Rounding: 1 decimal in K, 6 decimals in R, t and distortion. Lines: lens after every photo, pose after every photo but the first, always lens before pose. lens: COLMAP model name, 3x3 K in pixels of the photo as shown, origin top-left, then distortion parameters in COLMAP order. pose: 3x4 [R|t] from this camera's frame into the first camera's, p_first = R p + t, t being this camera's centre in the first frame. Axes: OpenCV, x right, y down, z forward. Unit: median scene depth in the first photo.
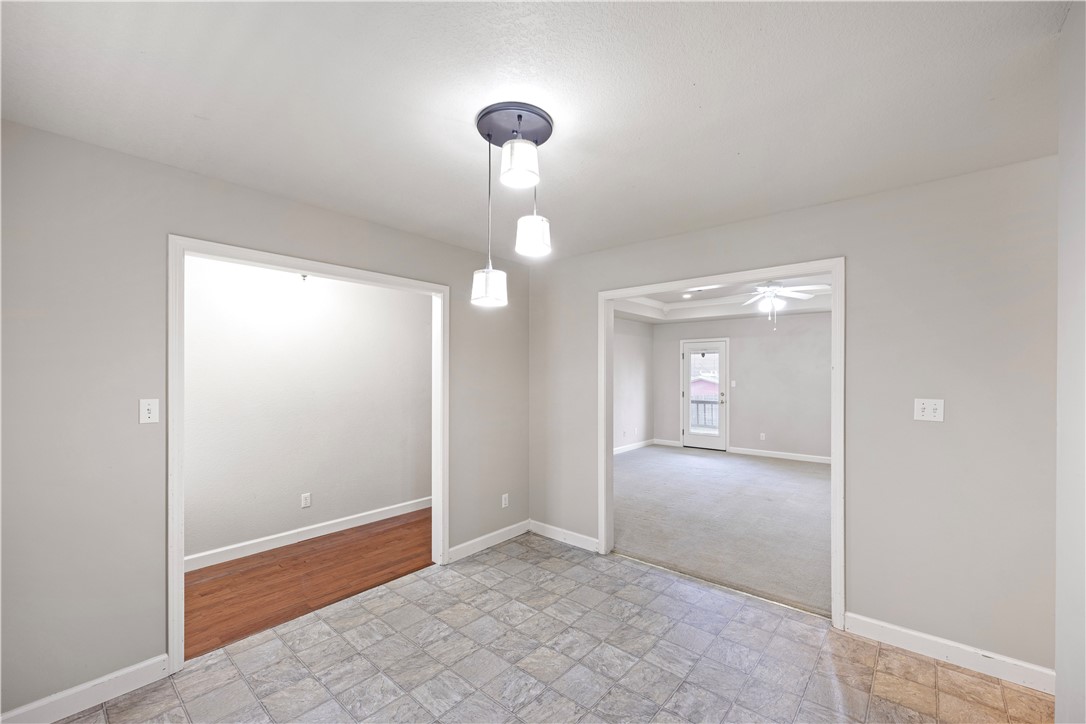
lens RADIAL K [[436.2, 0, 543.3], [0, 436.2, 368.8], [0, 0, 1]] dist [-0.004731, -0.000500]
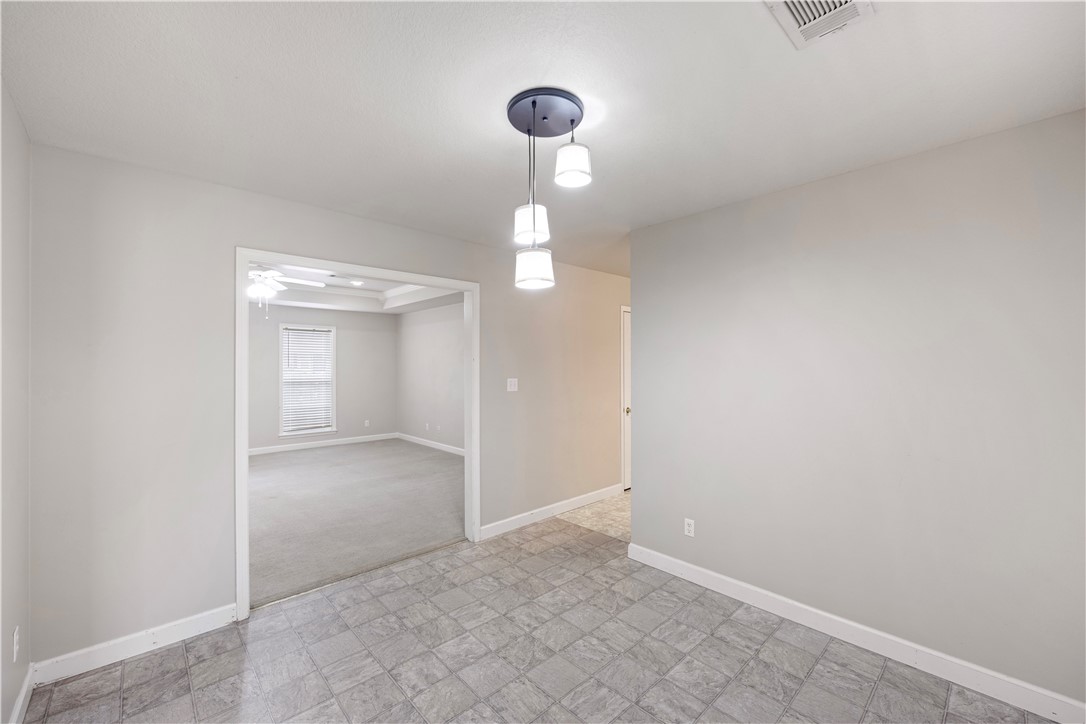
lens RADIAL K [[436.2, 0, 544.9], [0, 436.2, 365.8], [0, 0, 1]] dist [-0.004731, -0.000500]
pose [[0.108052, -0.003751, 0.994138, -0.564302], [-0.009963, 0.999939, 0.004855, 0.006921], [-0.994095, -0.010430, 0.108008, 0.488992]]
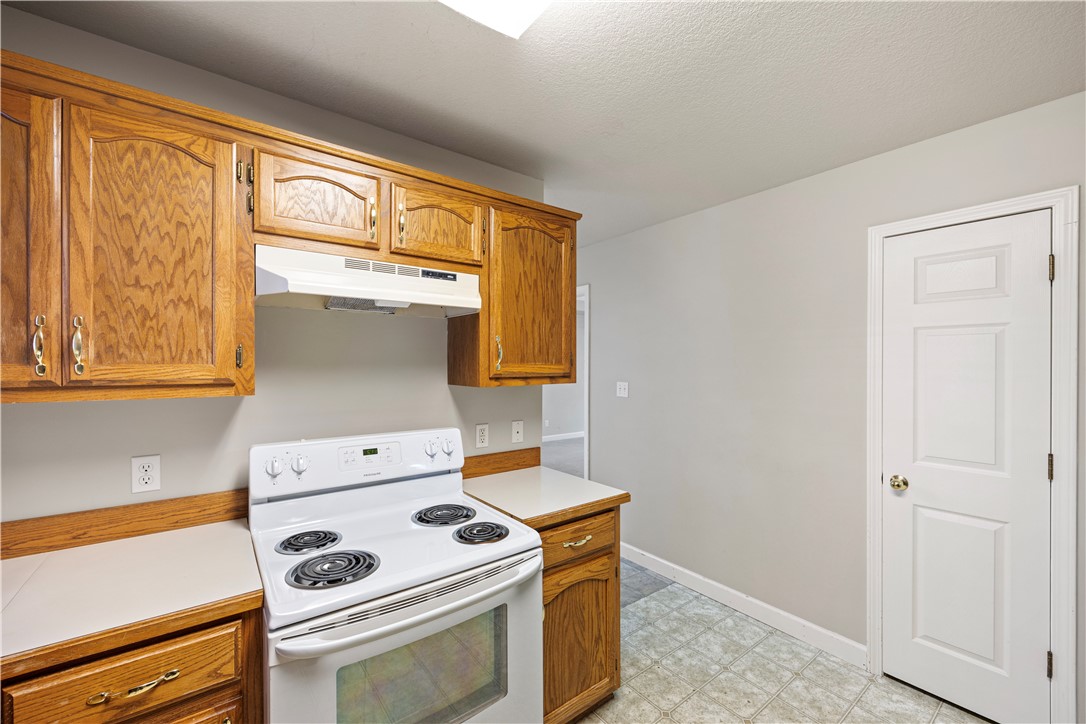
lens RADIAL K [[436.2, 0, 547.3], [0, 436.2, 363.2], [0, 0, 1]] dist [-0.004731, -0.000500]
pose [[0.980570, 0.003429, -0.196141, 0.647030], [-0.001098, 0.999928, 0.011990, -0.008011], [0.196168, -0.011541, 0.980502, -0.345171]]
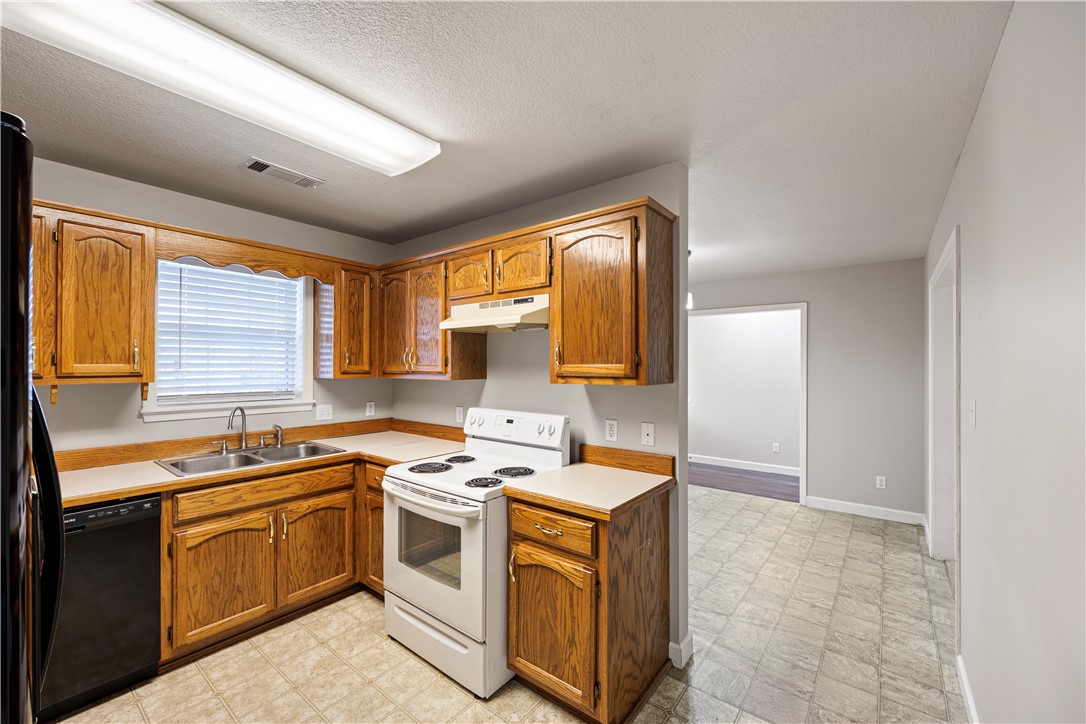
lens RADIAL K [[436.2, 0, 547.9], [0, 436.2, 362.7], [0, 0, 1]] dist [-0.004731, -0.000500]
pose [[0.051387, -0.006582, -0.998657, 1.141275], [0.012244, 0.999907, -0.005960, 0.000891], [0.998604, -0.011921, 0.051463, 0.142816]]
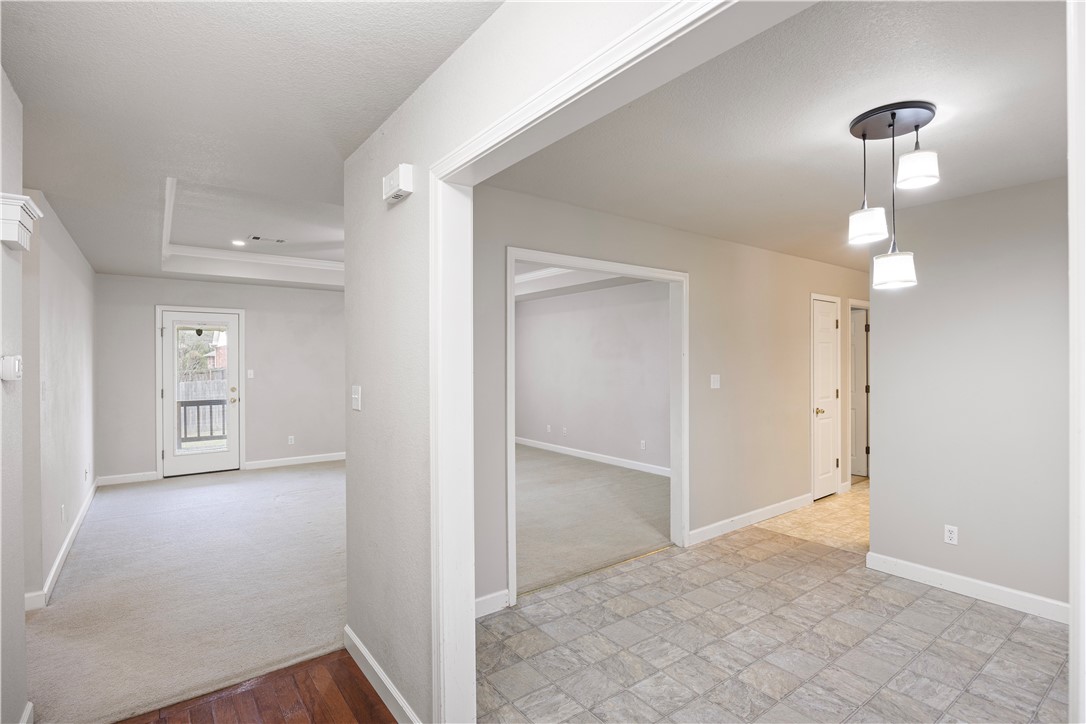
lens RADIAL K [[527.6, 0, 549.0], [0, 527.6, 363.8], [0, 0, 1]] dist [-0.012579, 0.000594]
pose [[0.216951, -0.011353, 0.976117, -0.788579], [-0.007315, 0.999885, 0.013255, 0.006063], [-0.976155, -0.010016, 0.216843, 0.831417]]
